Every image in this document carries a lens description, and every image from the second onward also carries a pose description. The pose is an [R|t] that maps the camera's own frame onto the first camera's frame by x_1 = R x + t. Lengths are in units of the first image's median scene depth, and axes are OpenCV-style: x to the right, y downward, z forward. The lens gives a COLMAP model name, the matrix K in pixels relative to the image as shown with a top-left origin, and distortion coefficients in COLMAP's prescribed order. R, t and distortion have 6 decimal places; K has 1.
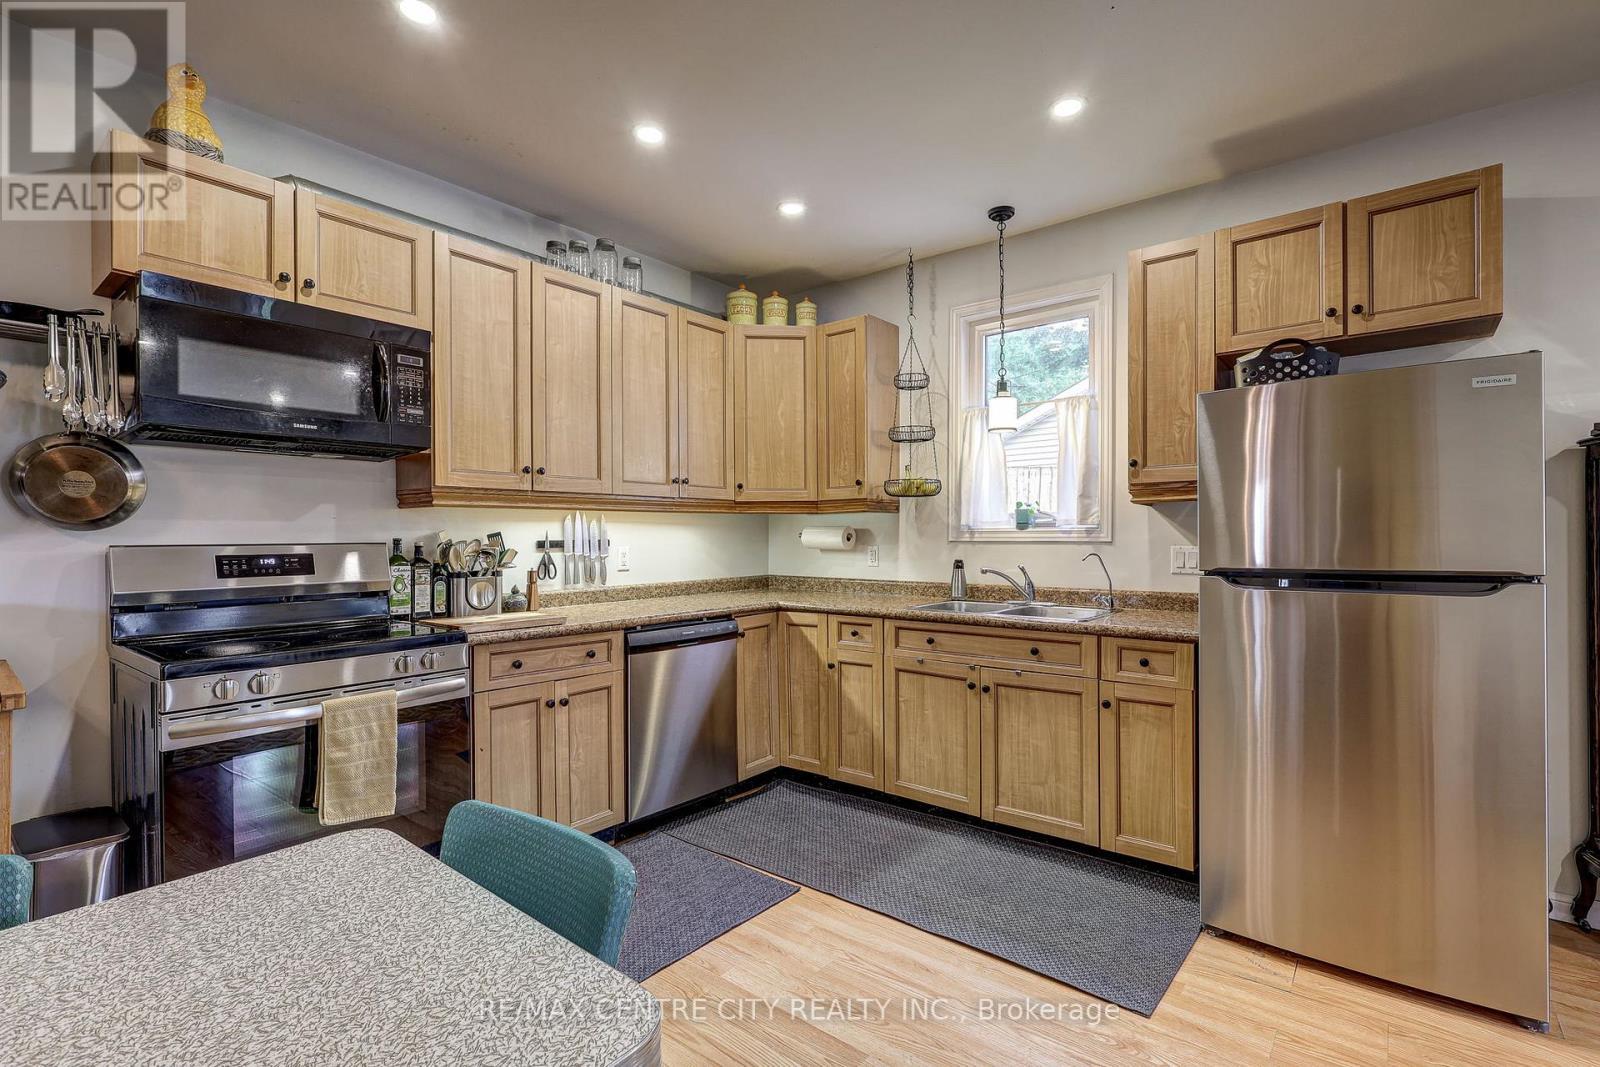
lens RADIAL K [[723.4, 0, 800.0], [0, 723.4, 533.5], [0, 0, 1]] dist [-0.000722, -0.000198]
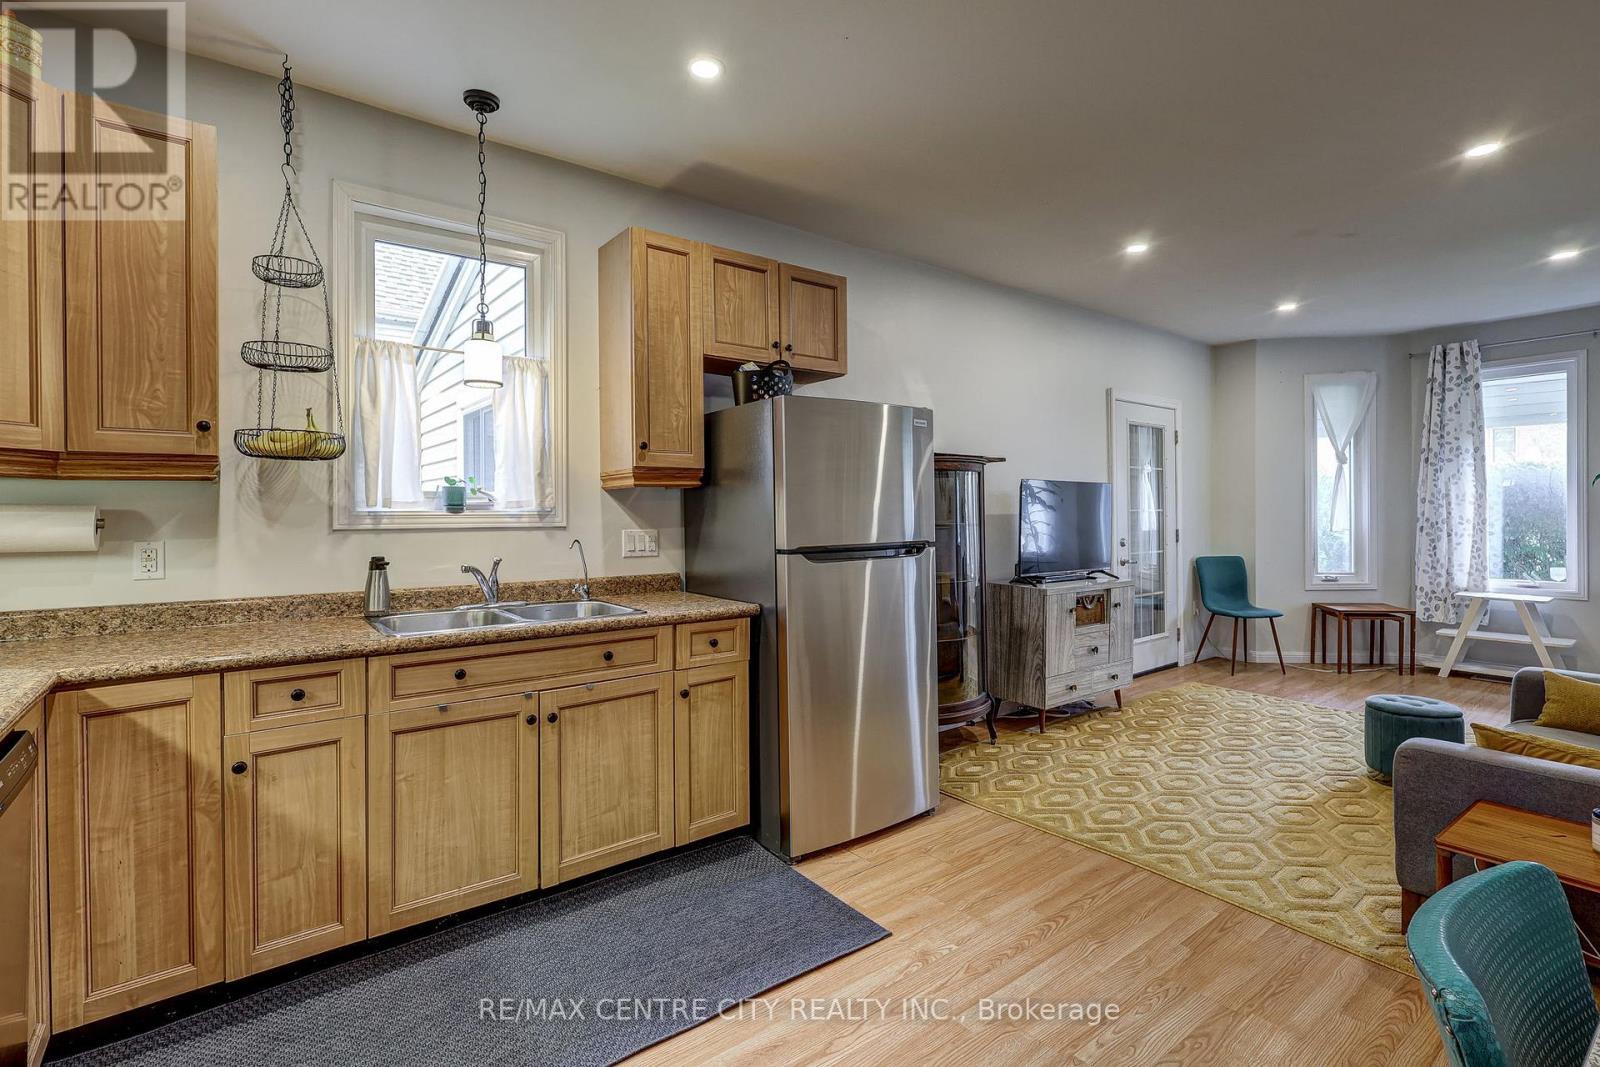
lens RADIAL K [[753.7, 0, 801.6], [0, 753.7, 511.9], [0, 0, 1]] dist [-0.001010, -0.000308]
pose [[0.238559, 0.003025, 0.971123, -0.431741], [0.001424, 0.999993, -0.003465, -0.003669], [-0.971127, 0.002210, 0.238553, 0.501171]]
